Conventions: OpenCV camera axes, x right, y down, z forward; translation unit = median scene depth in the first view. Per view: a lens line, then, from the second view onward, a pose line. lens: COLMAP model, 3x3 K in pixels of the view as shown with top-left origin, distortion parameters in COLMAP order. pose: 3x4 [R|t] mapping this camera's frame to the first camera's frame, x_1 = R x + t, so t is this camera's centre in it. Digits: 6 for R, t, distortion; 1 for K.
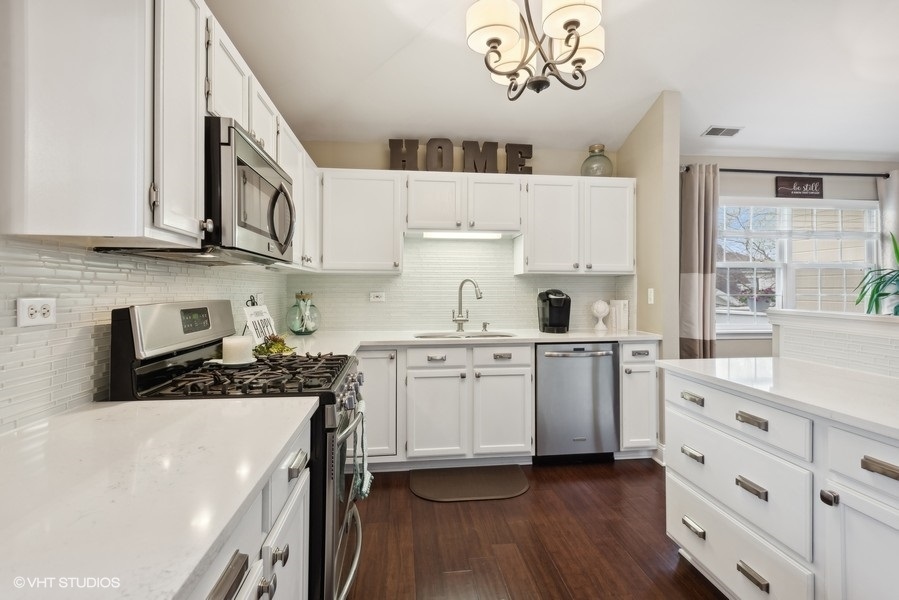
lens RADIAL K [[429.2, 0, 453.0], [0, 429.2, 292.8], [0, 0, 1]] dist [0.020838, -0.009122]
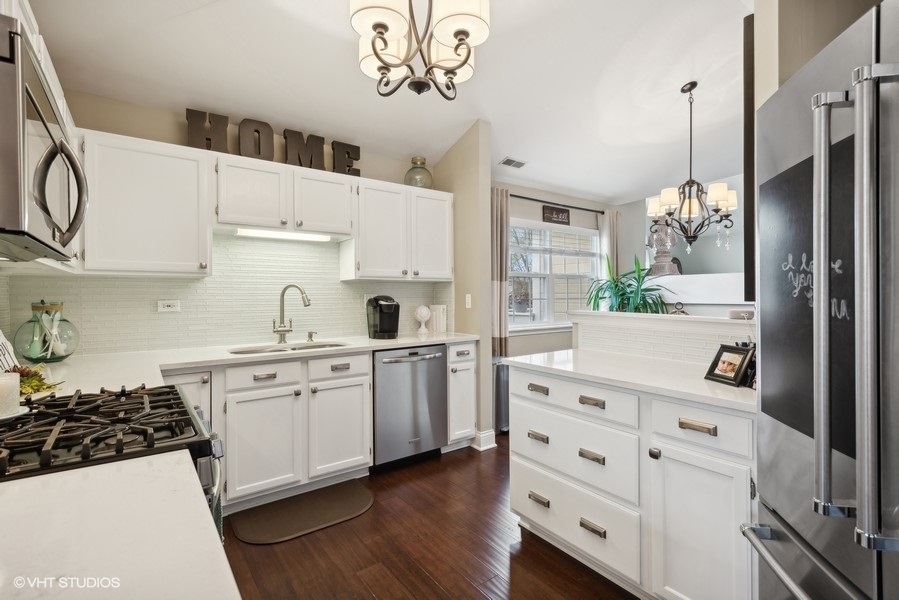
lens RADIAL K [[421.7, 0, 449.5], [0, 421.7, 300.0], [0, 0, 1]] dist [0.017069, -0.000119]
pose [[0.869678, -0.010402, 0.493509, -0.122002], [0.007855, 0.999943, 0.007233, -0.003468], [-0.493556, -0.002414, 0.869710, 0.074407]]
